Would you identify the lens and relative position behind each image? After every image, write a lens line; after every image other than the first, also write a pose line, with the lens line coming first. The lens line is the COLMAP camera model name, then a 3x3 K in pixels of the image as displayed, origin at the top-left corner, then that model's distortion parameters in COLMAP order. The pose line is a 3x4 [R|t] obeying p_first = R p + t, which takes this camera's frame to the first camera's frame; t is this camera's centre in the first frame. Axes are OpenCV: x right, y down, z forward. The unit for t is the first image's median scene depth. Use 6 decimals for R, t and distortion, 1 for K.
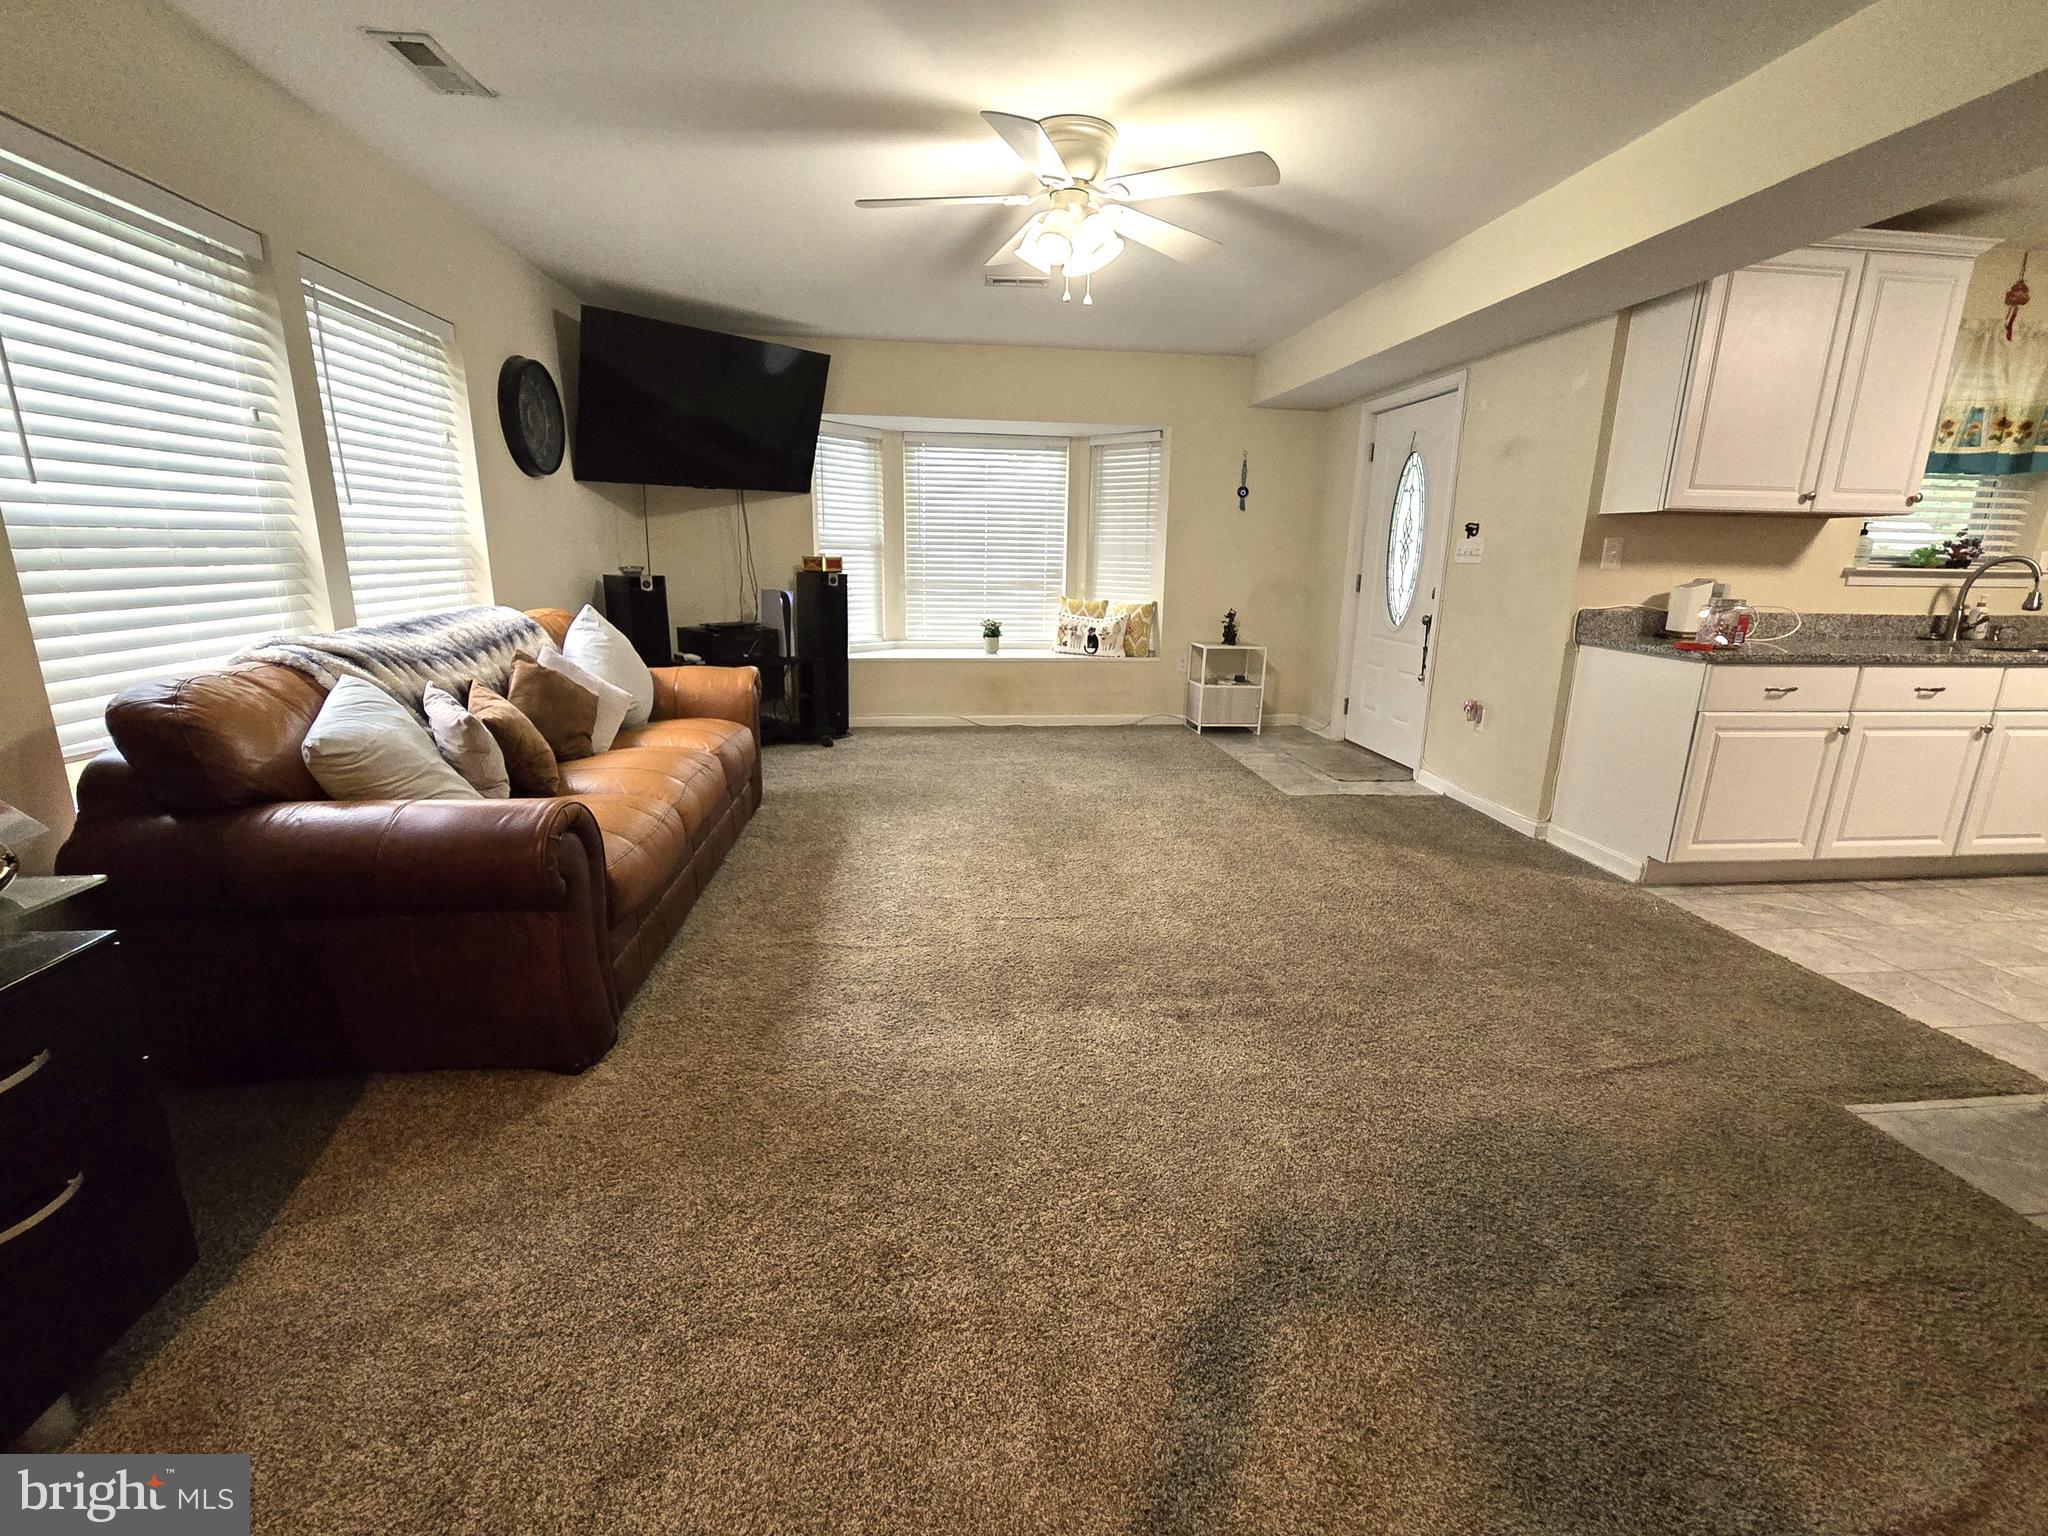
lens RADIAL K [[849.7, 0, 1023.0], [0, 849.7, 755.6], [0, 0, 1]] dist [0.000277, -0.000644]
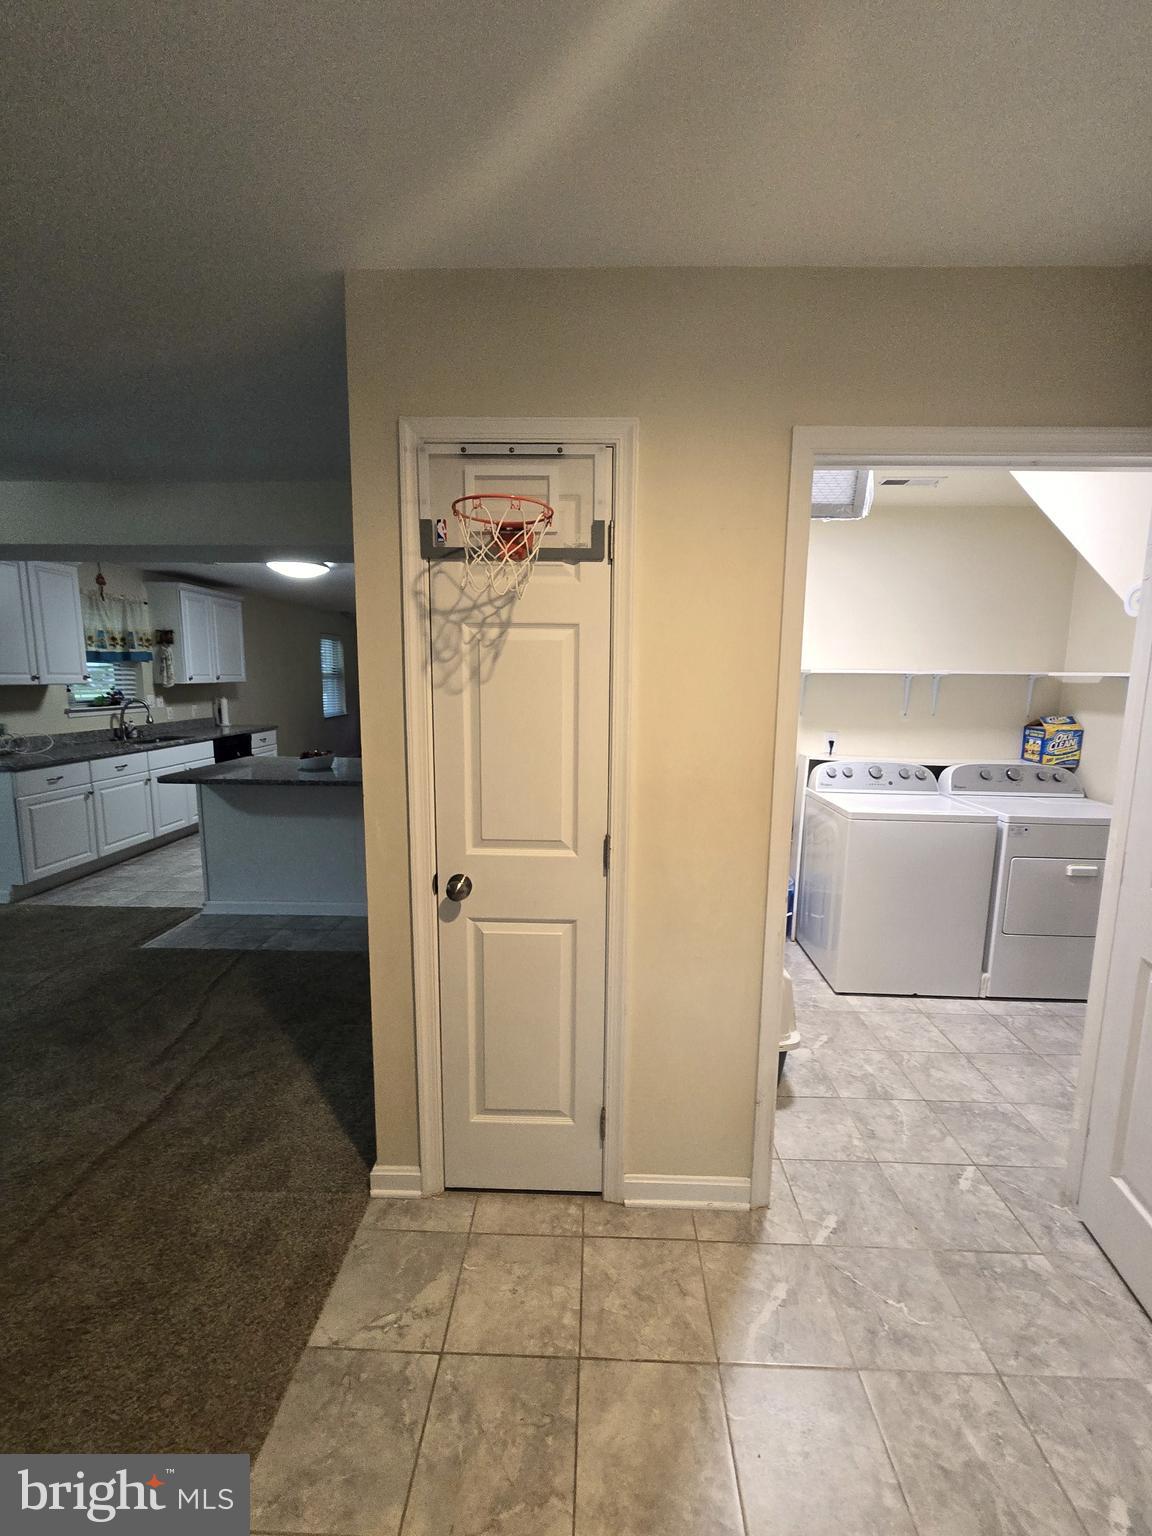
lens RADIAL K [[637.3, 0, 598.4], [0, 637.3, 763.6], [0, 0, 1]] dist [0.000277, -0.000644]
pose [[0.116279, -0.149759, 0.981861, -0.334960], [0.219040, 0.968094, 0.121719, -0.015338], [-0.968762, 0.200914, 0.145373, -0.363833]]
